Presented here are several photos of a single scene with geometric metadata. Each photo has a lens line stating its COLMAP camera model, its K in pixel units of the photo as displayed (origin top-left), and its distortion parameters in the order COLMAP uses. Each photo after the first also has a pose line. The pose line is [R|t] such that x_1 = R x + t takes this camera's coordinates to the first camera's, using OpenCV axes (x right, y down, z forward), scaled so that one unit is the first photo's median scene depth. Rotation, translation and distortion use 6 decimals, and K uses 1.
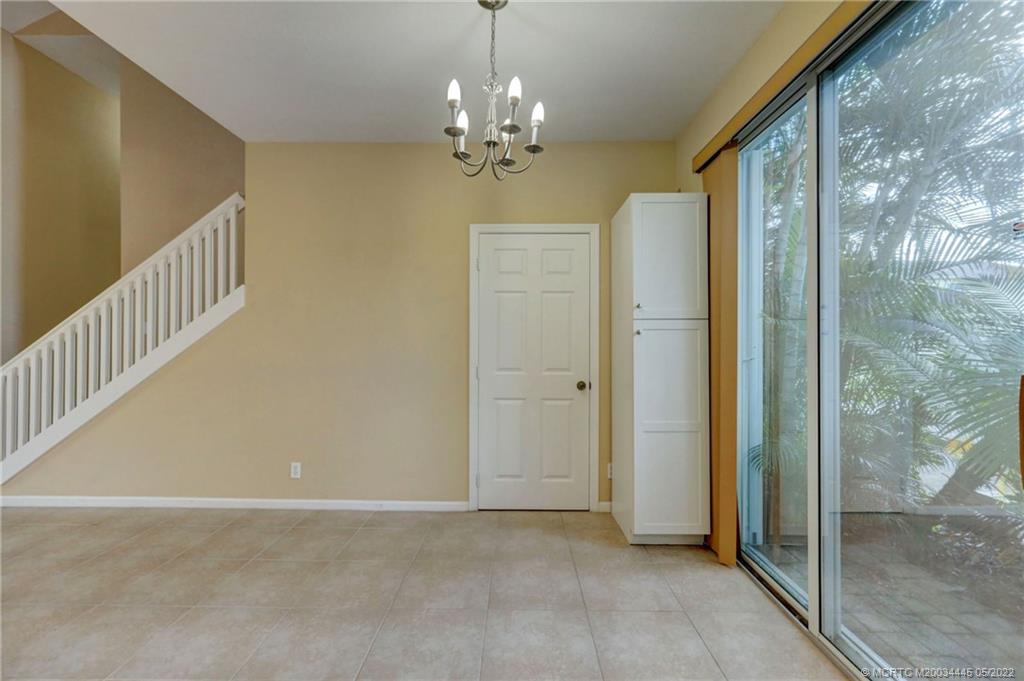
lens RADIAL K [[453.2, 0, 509.8], [0, 453.2, 336.7], [0, 0, 1]] dist [0.000670, 0.001592]
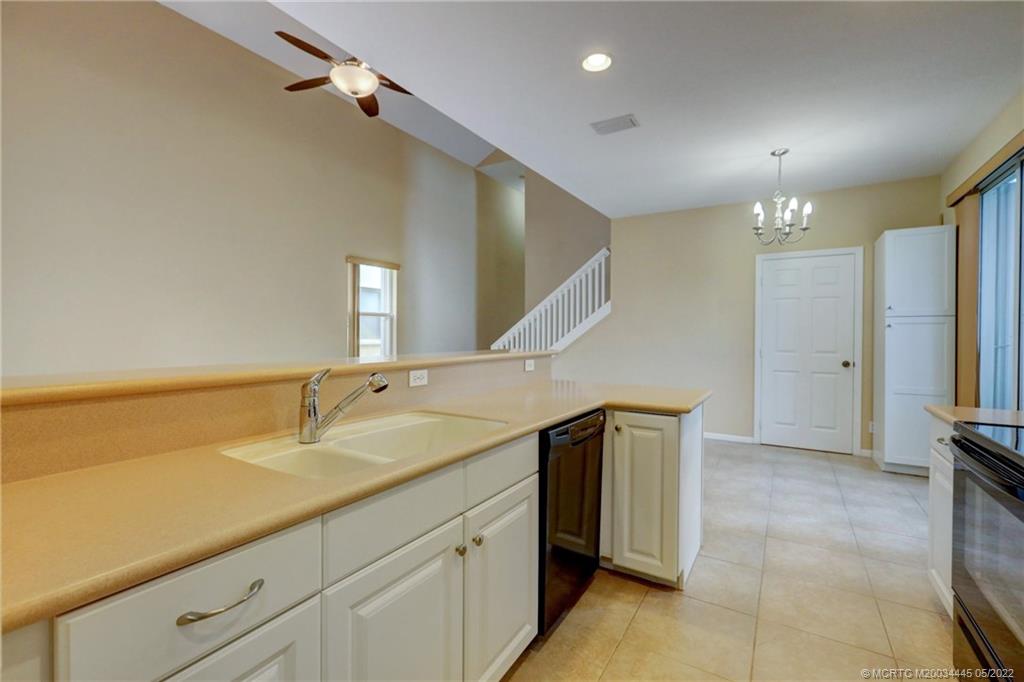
lens RADIAL K [[453.2, 0, 509.8], [0, 453.2, 337.2], [0, 0, 1]] dist [0.000670, 0.001592]
pose [[0.859887, 0.007260, -0.510434, -0.021033], [-0.000227, 0.999904, 0.013840, 0.006692], [0.510485, -0.011785, 0.859806, -0.767045]]
